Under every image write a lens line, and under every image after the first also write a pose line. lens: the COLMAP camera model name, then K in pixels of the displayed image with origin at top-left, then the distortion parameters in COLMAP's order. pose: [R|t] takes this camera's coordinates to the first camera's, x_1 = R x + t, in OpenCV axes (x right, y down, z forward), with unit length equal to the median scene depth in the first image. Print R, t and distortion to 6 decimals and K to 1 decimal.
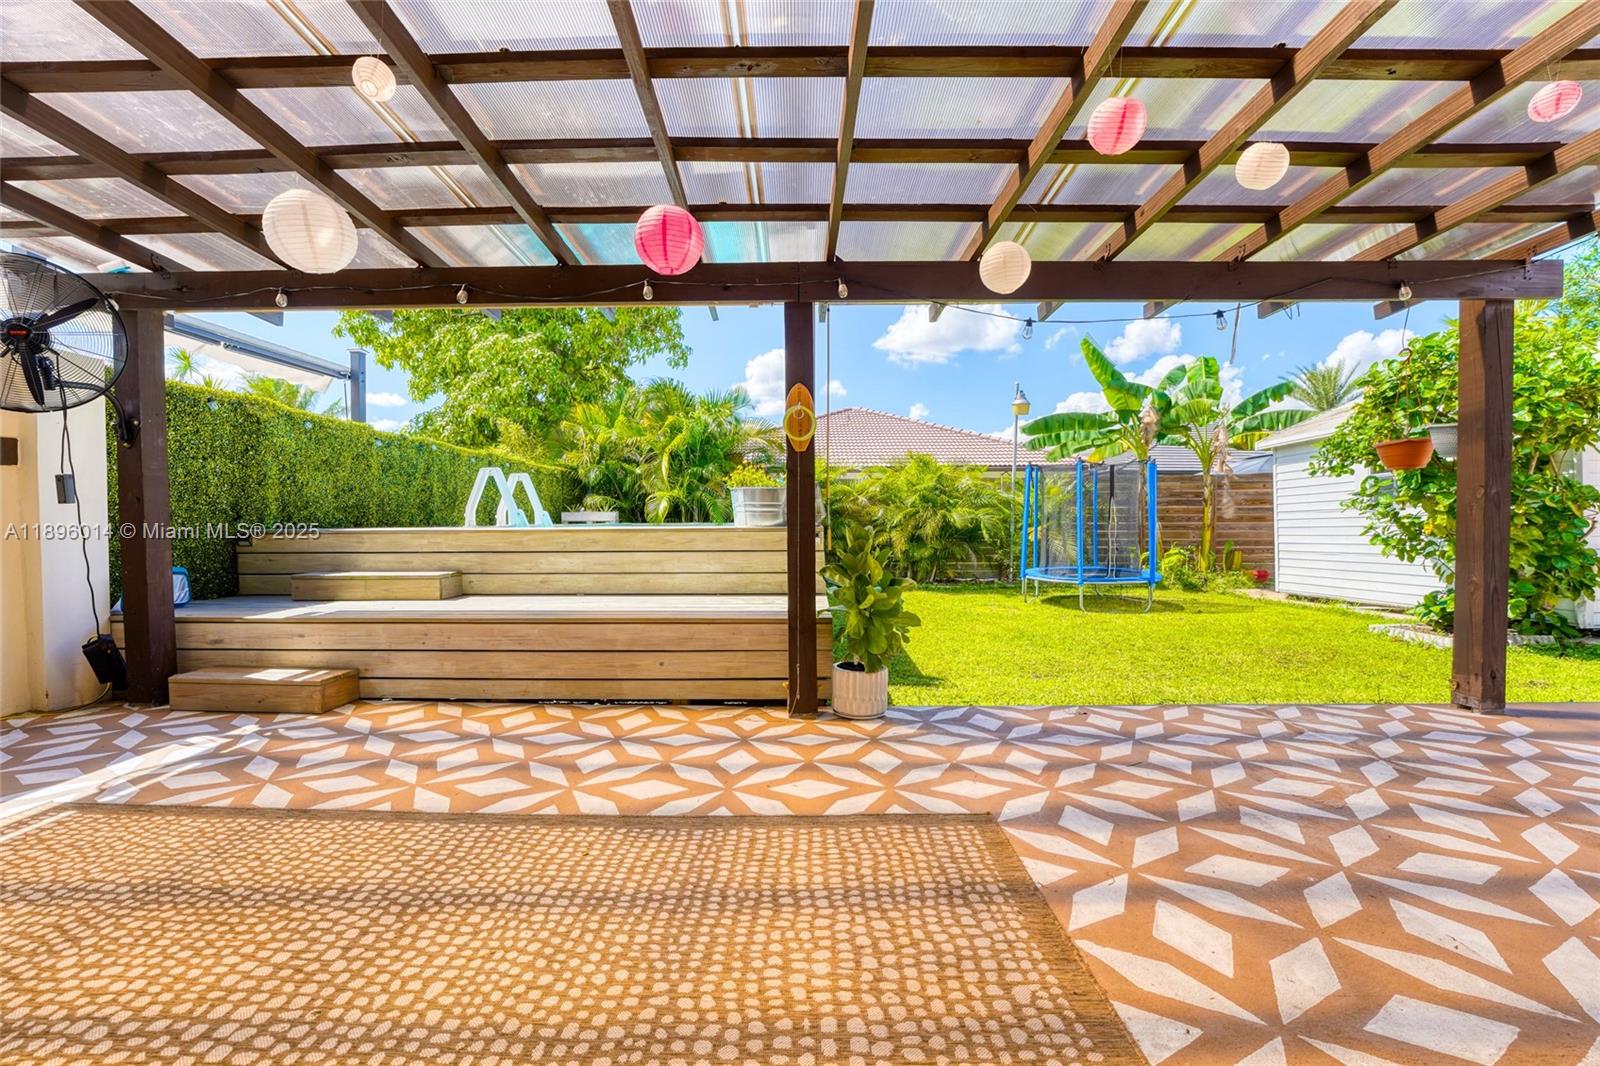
lens RADIAL K [[652.4, 0, 789.7], [0, 652.4, 531.0], [0, 0, 1]] dist [-0.029349, 0.003358]
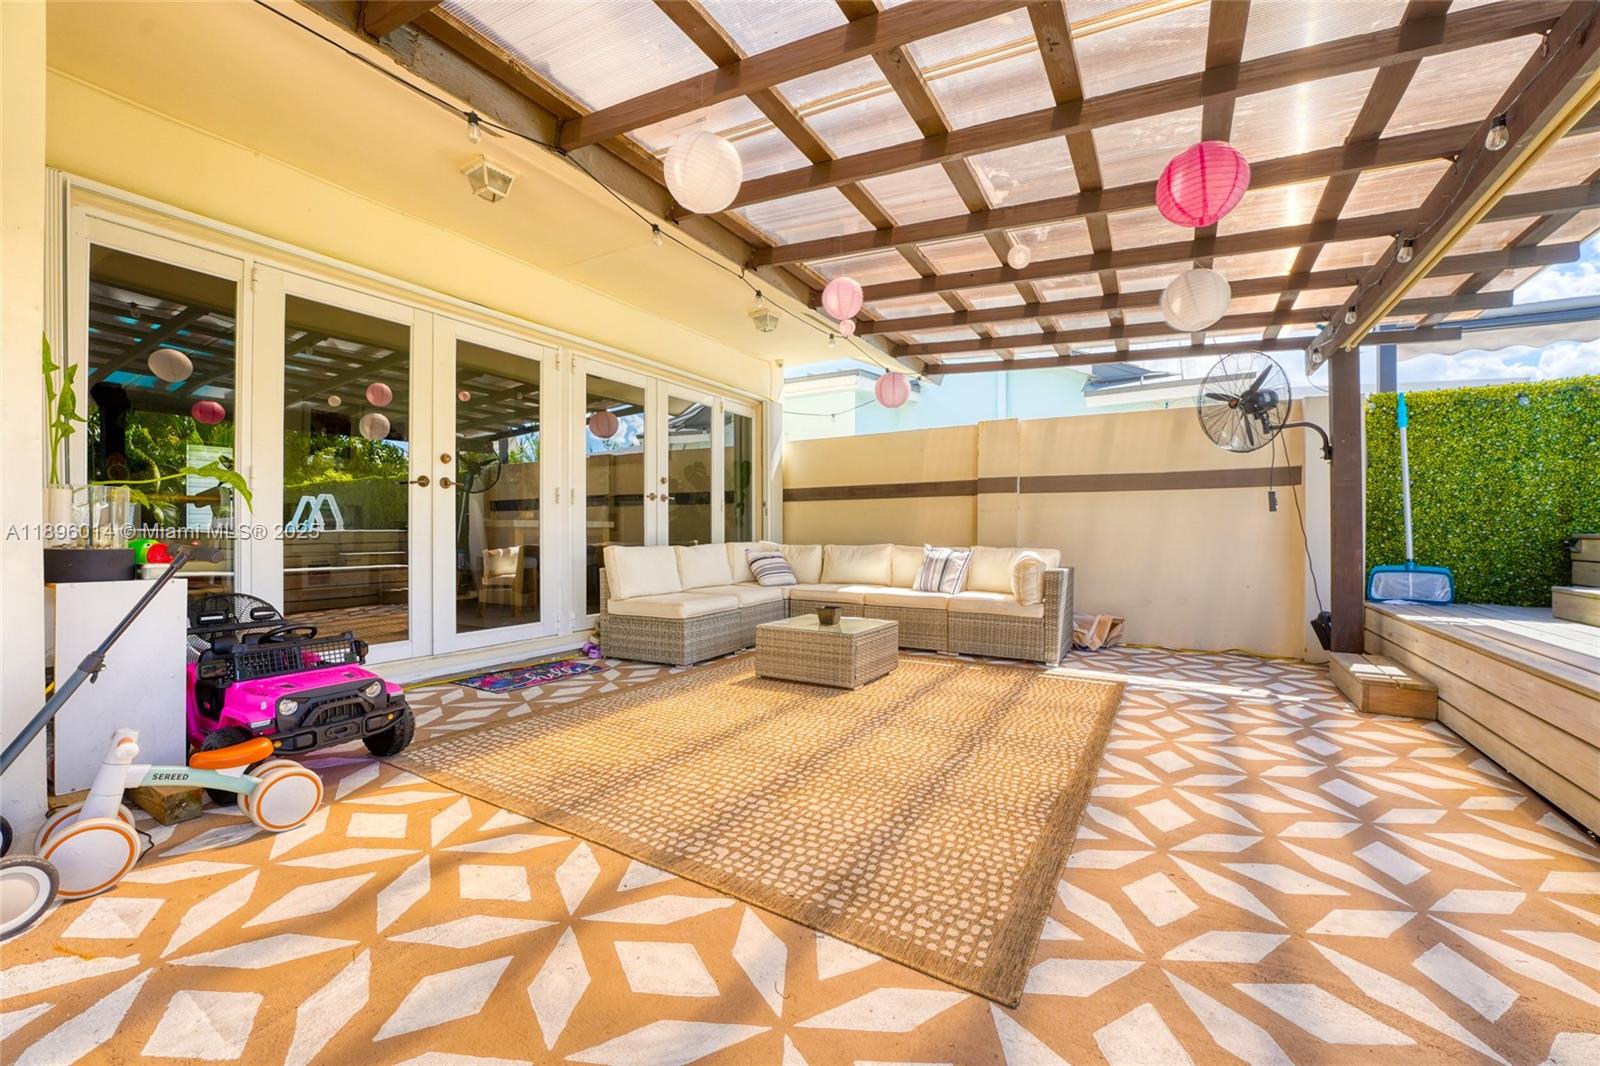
lens RADIAL K [[652.4, 0, 794.7], [0, 652.4, 532.5], [0, 0, 1]] dist [-0.029349, 0.003358]
pose [[-0.493546, 0.005793, -0.869700, 0.894072], [-0.013231, 0.999812, 0.014168, -0.003174], [0.869619, 0.018500, -0.493377, 1.075686]]
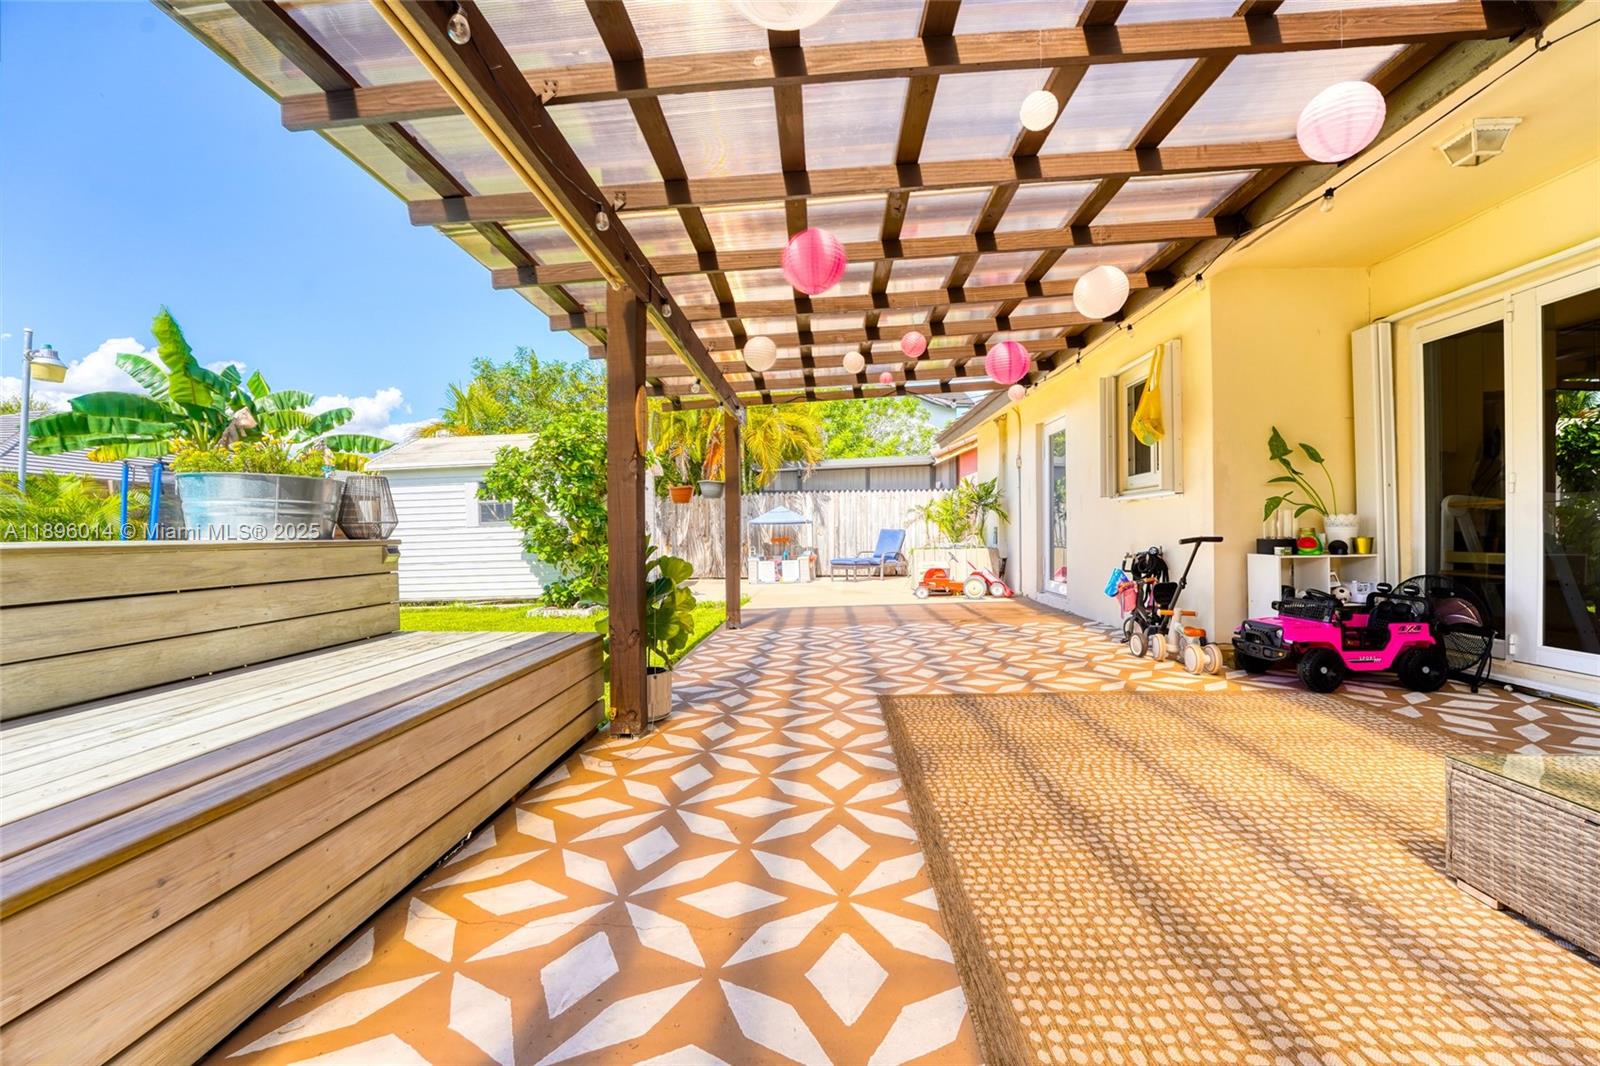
lens RADIAL K [[652.4, 0, 795.2], [0, 652.4, 538.3], [0, 0, 1]] dist [-0.029349, 0.003358]
pose [[0.029471, -0.004480, 0.999556, -1.403824], [0.025126, 0.999677, 0.003739, 0.002110], [-0.999250, 0.025005, 0.029574, 1.124755]]
